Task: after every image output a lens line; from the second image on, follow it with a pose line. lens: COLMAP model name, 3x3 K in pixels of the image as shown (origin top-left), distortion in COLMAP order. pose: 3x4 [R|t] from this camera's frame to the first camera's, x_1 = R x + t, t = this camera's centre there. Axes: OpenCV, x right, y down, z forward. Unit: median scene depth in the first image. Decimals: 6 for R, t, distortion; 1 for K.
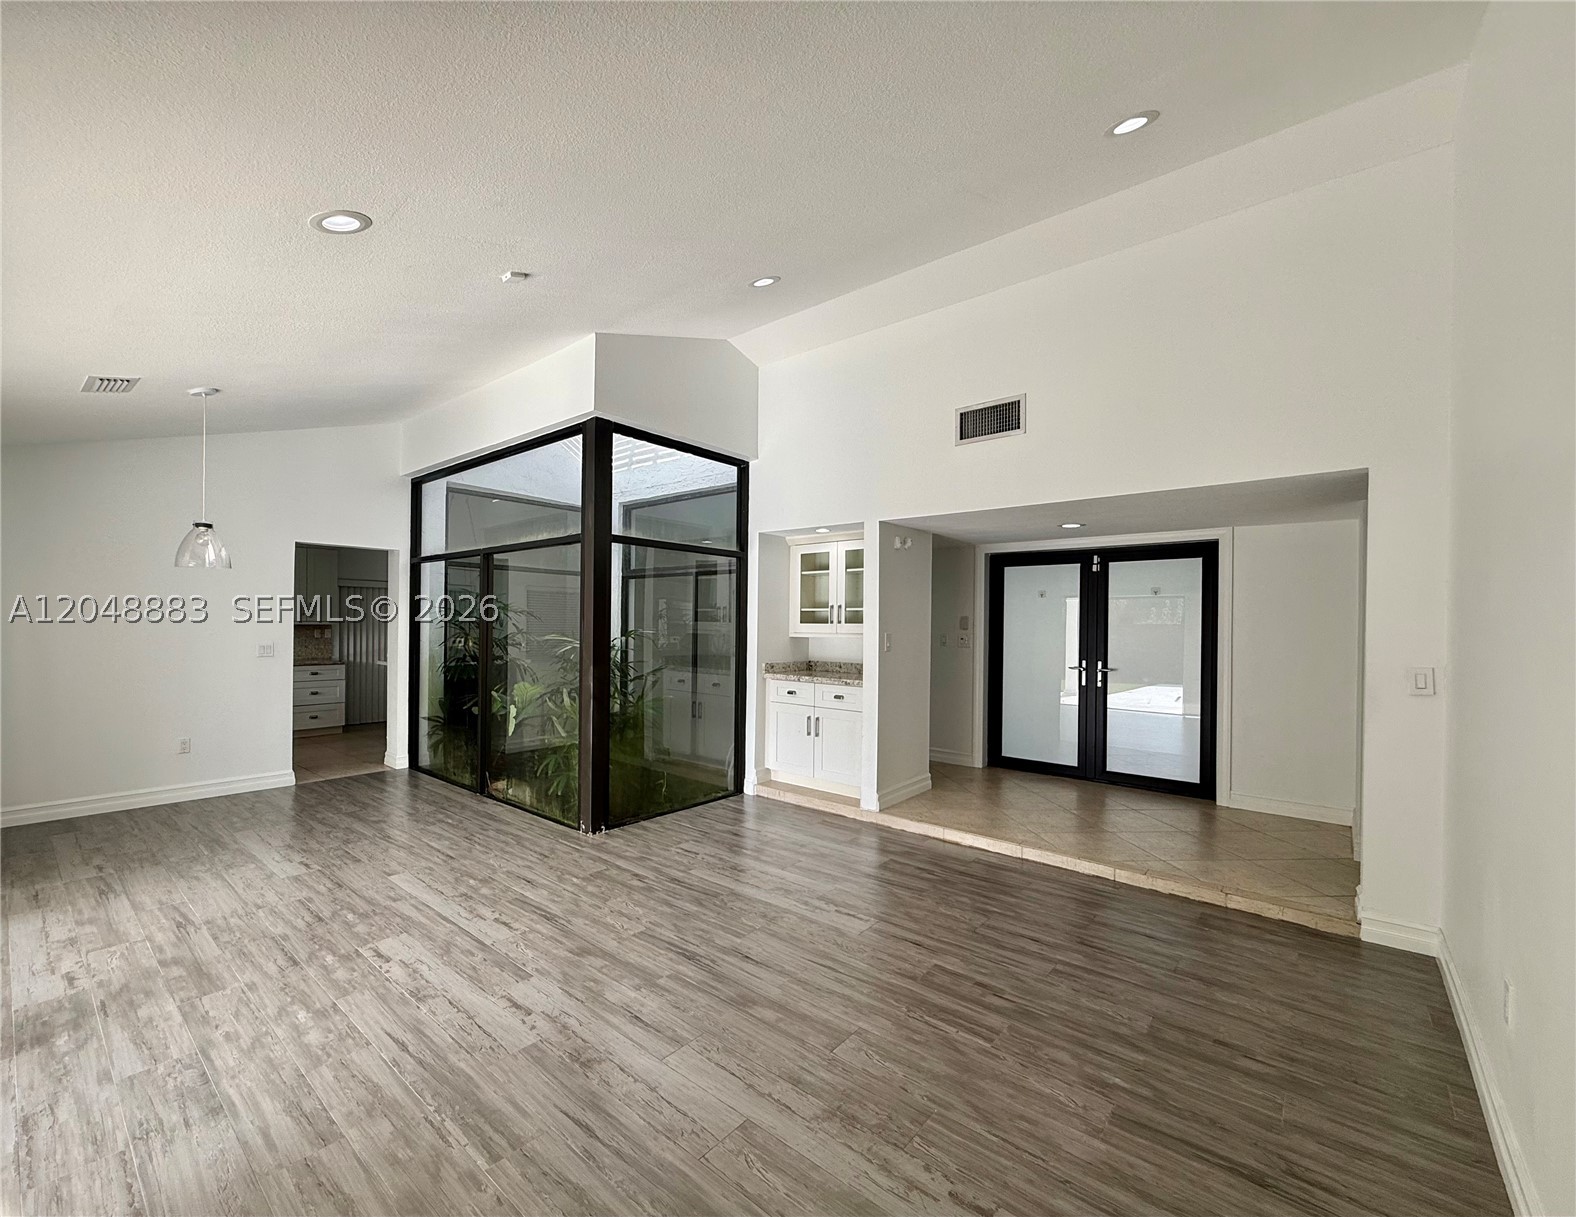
lens RADIAL K [[667.8, 0, 787.3], [0, 667.8, 616.7], [0, 0, 1]] dist [-0.000053, 0.000103]
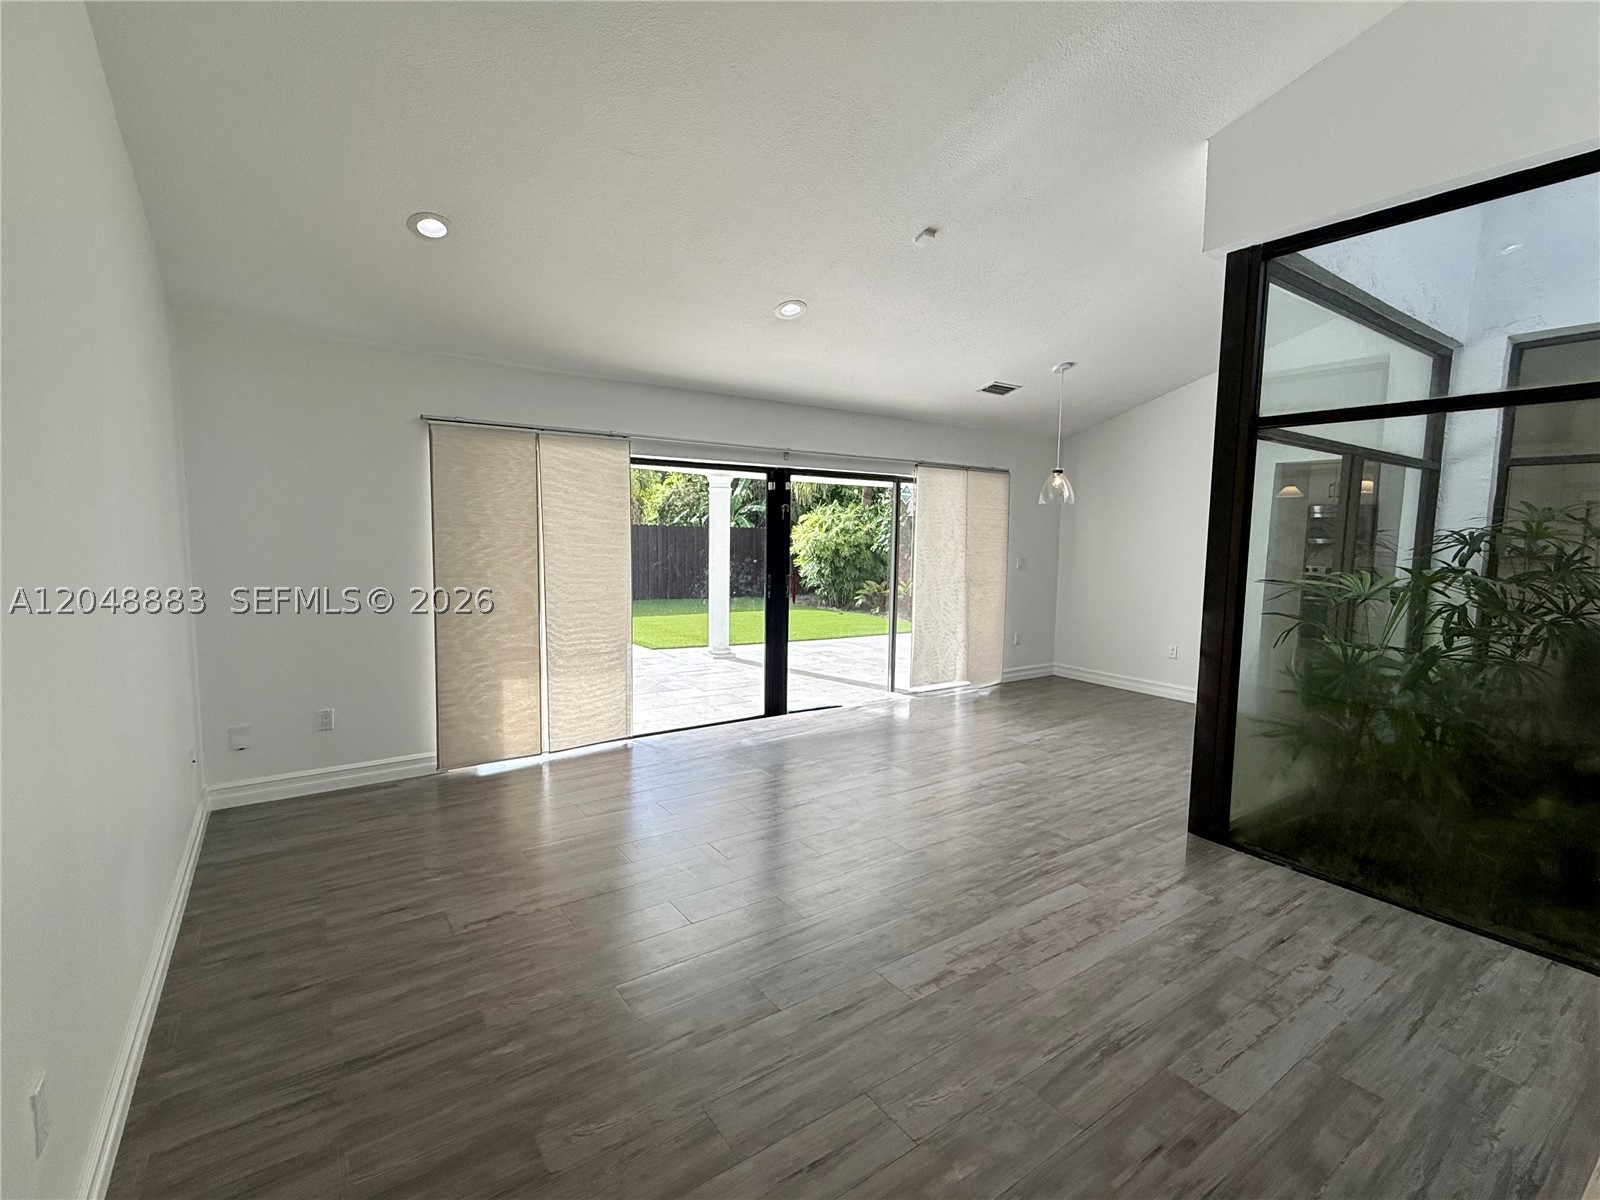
lens RADIAL K [[739.6, 0, 803.4], [0, 739.6, 601.6], [0, 0, 1]] dist [-0.001305, -0.000183]
pose [[-0.266699, 0.081086, -0.960363, 0.756511], [-0.012698, 0.996072, 0.087627, -0.014576], [0.963696, 0.035565, -0.264622, 0.942922]]
